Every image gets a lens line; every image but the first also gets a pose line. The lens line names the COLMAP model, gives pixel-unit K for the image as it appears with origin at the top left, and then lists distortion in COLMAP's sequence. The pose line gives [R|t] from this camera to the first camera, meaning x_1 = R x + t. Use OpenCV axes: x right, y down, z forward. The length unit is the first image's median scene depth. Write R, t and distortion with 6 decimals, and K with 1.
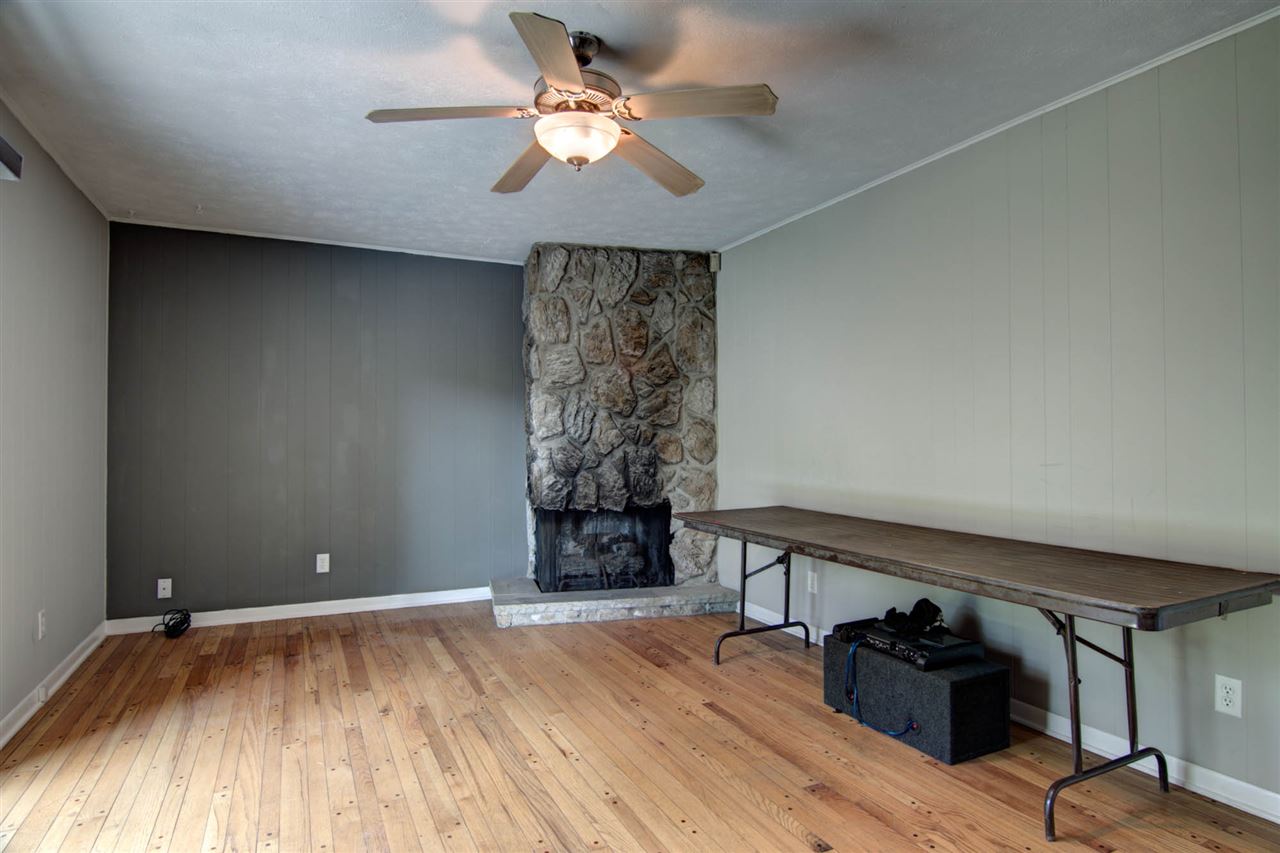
lens RADIAL K [[716.3, 0, 645.1], [0, 716.3, 427.5], [0, 0, 1]] dist [0.000051, -0.014317]
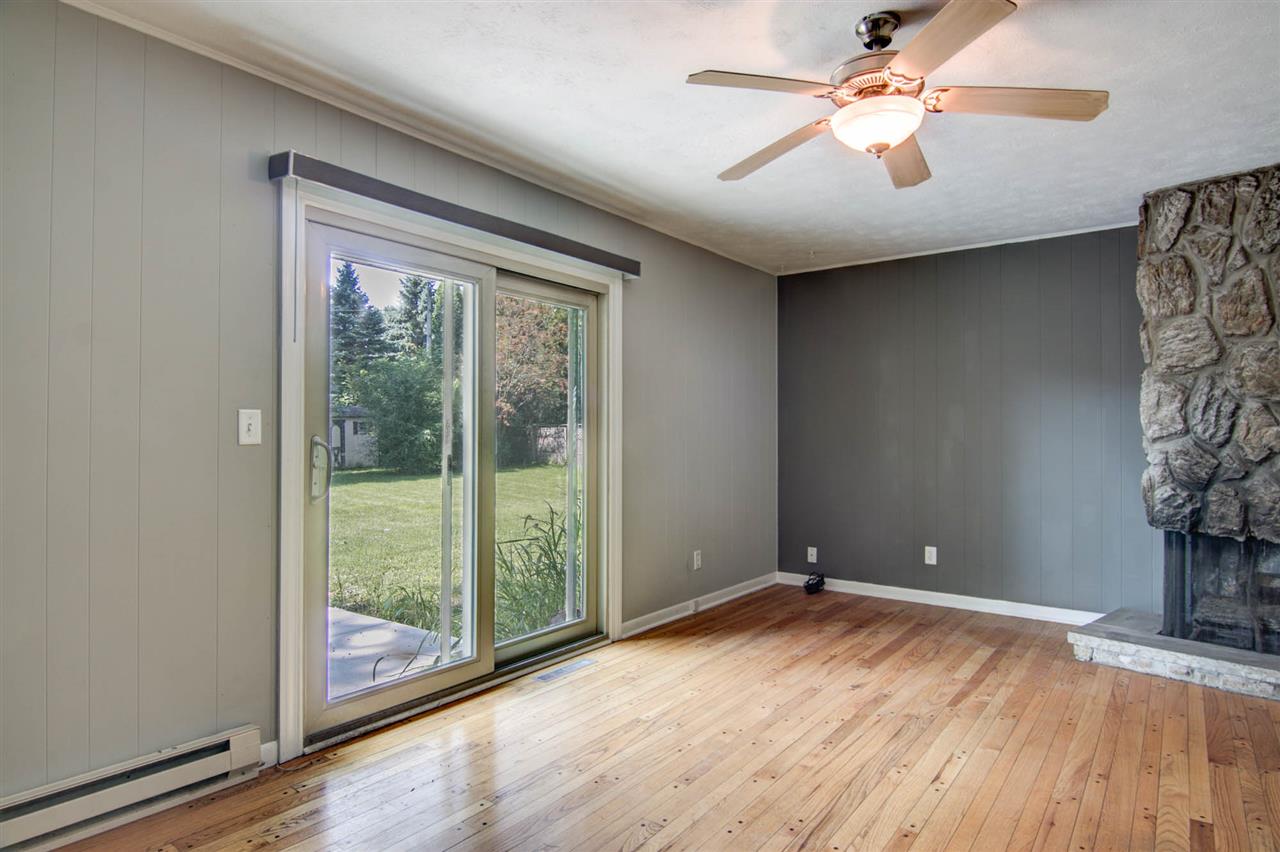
lens RADIAL K [[716.3, 0, 645.1], [0, 716.3, 427.0], [0, 0, 1]] dist [0.000051, -0.014317]
pose [[0.450790, -0.009288, -0.892582, 0.306005], [0.008687, 0.999944, -0.006018, 0.001925], [0.892588, -0.005041, 0.450845, 0.143242]]
